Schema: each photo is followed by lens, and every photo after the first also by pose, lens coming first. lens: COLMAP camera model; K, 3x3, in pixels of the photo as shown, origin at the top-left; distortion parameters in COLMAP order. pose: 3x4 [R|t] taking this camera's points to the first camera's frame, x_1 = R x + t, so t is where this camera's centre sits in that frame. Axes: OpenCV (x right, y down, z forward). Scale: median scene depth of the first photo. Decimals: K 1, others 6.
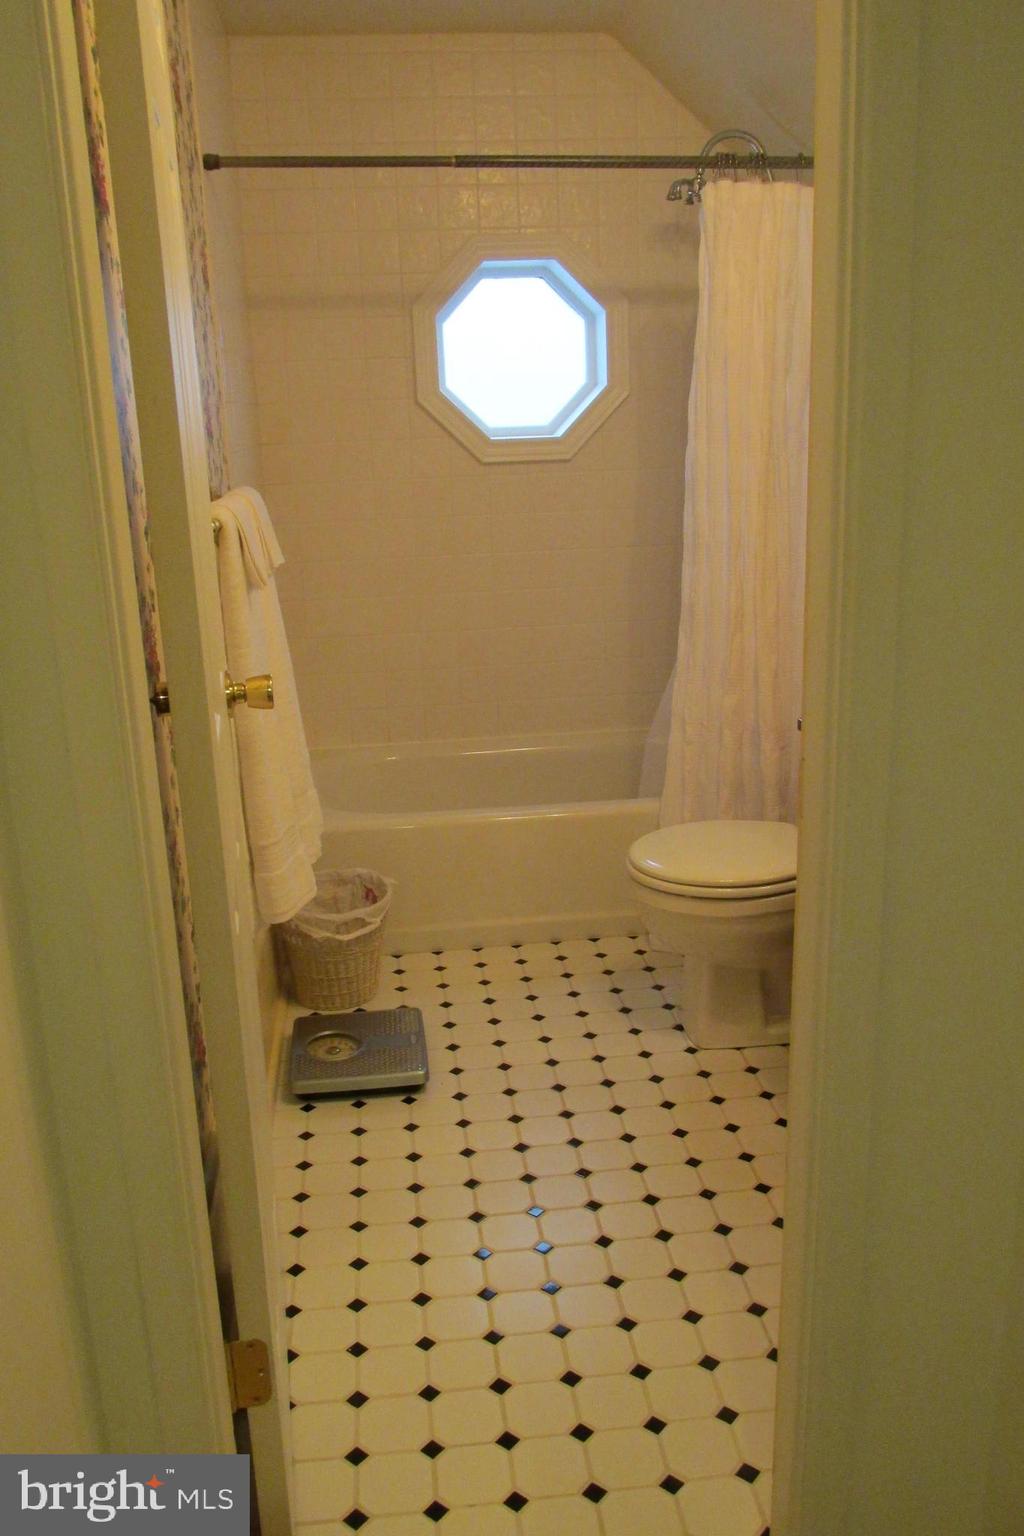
lens RADIAL K [[1272.3, 0, 510.4], [0, 1272.3, 774.1], [0, 0, 1]] dist [-0.039768, 0.009224]
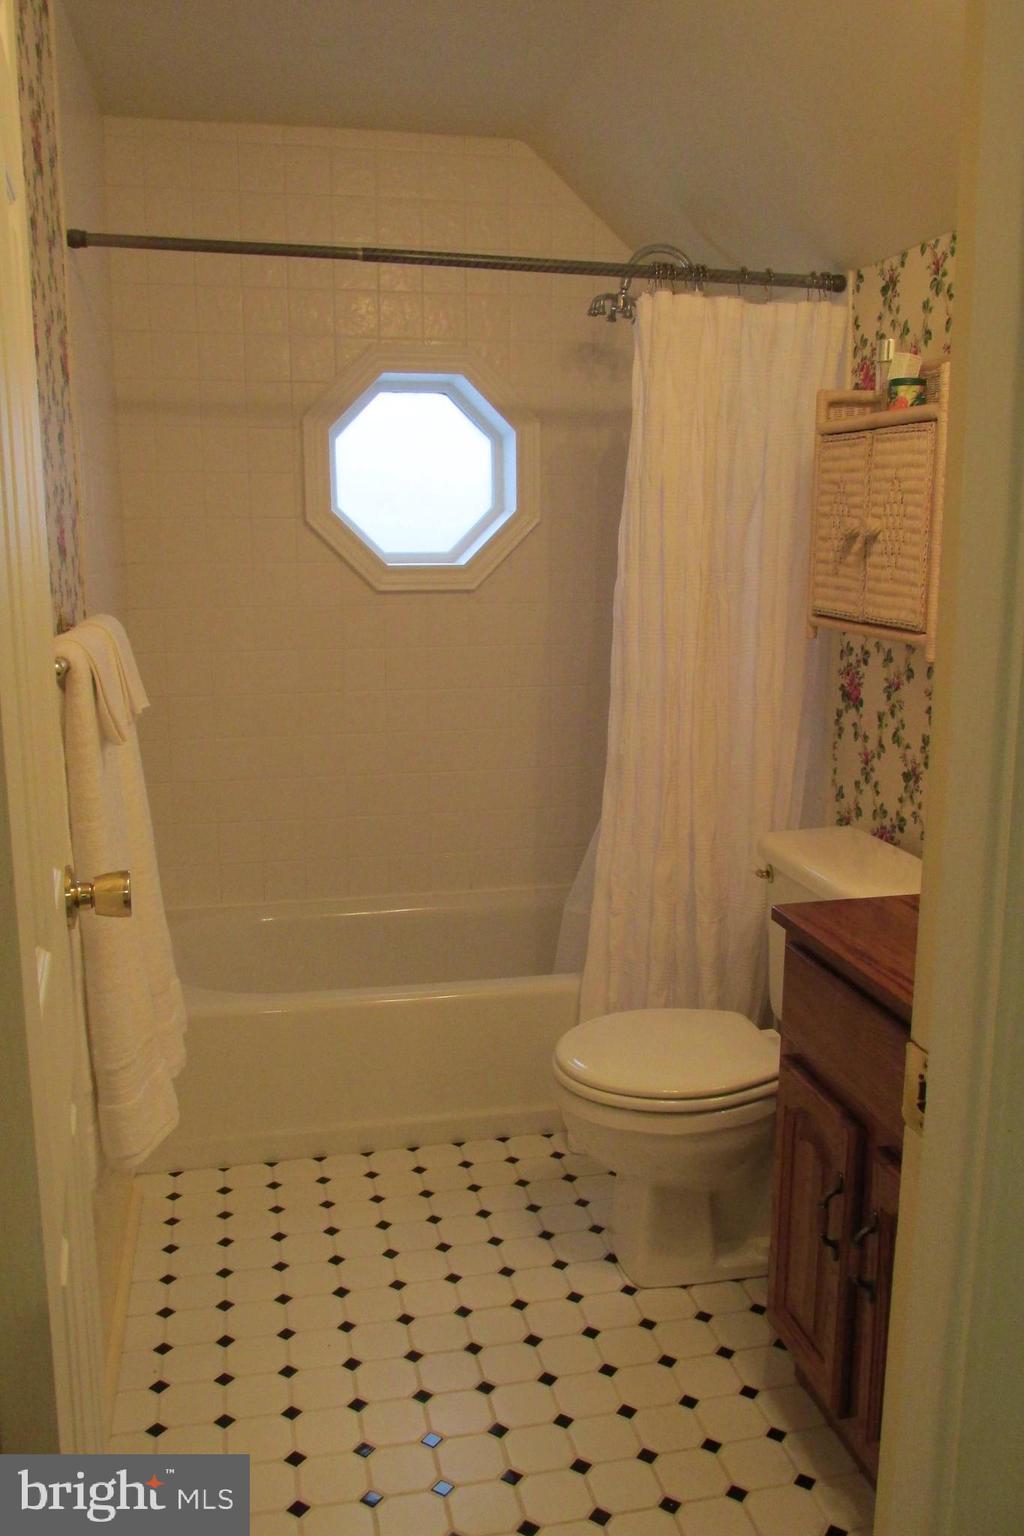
lens RADIAL K [[1272.3, 0, 510.4], [0, 1272.3, 774.1], [0, 0, 1]] dist [-0.039768, 0.009224]
pose [[0.994372, 0.014724, 0.104913, -0.025020], [-0.004677, 0.995431, -0.095373, -0.037380], [-0.105838, 0.094346, 0.989898, 0.135104]]
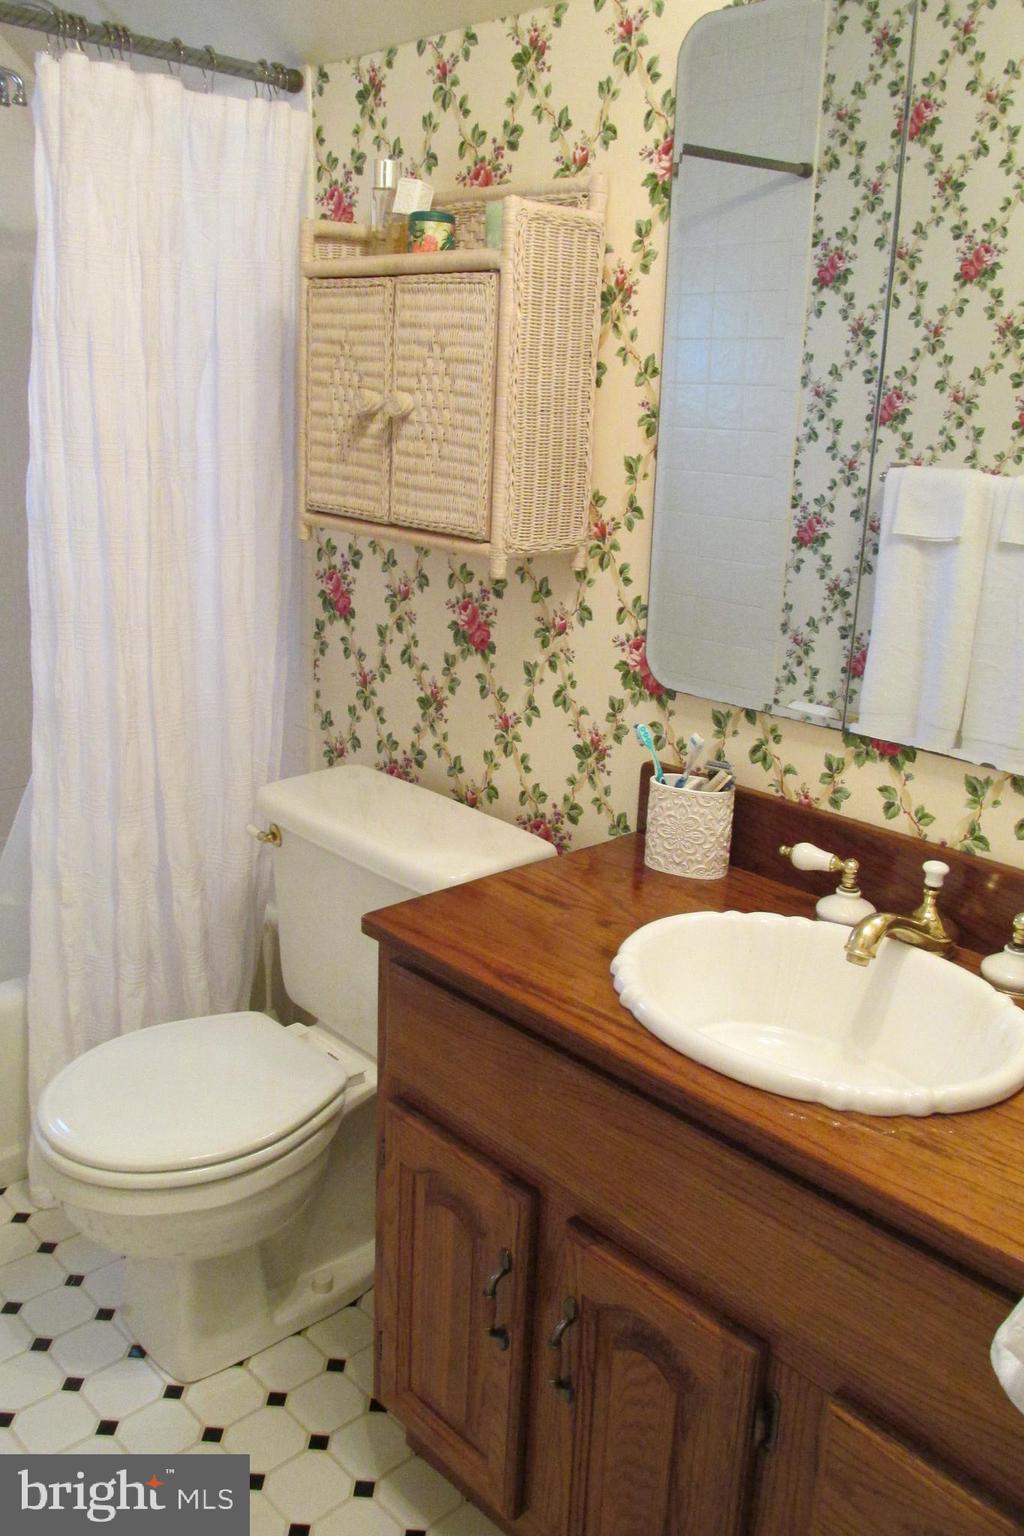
lens RADIAL K [[1261.9, 0, 510.7], [0, 1261.9, 771.0], [0, 0, 1]] dist [-0.042519, 0.006489]
pose [[0.796589, -0.107811, 0.594830, -0.060988], [0.101759, 0.993842, 0.043857, -0.101836], [-0.595896, 0.025593, 0.802654, 0.332465]]
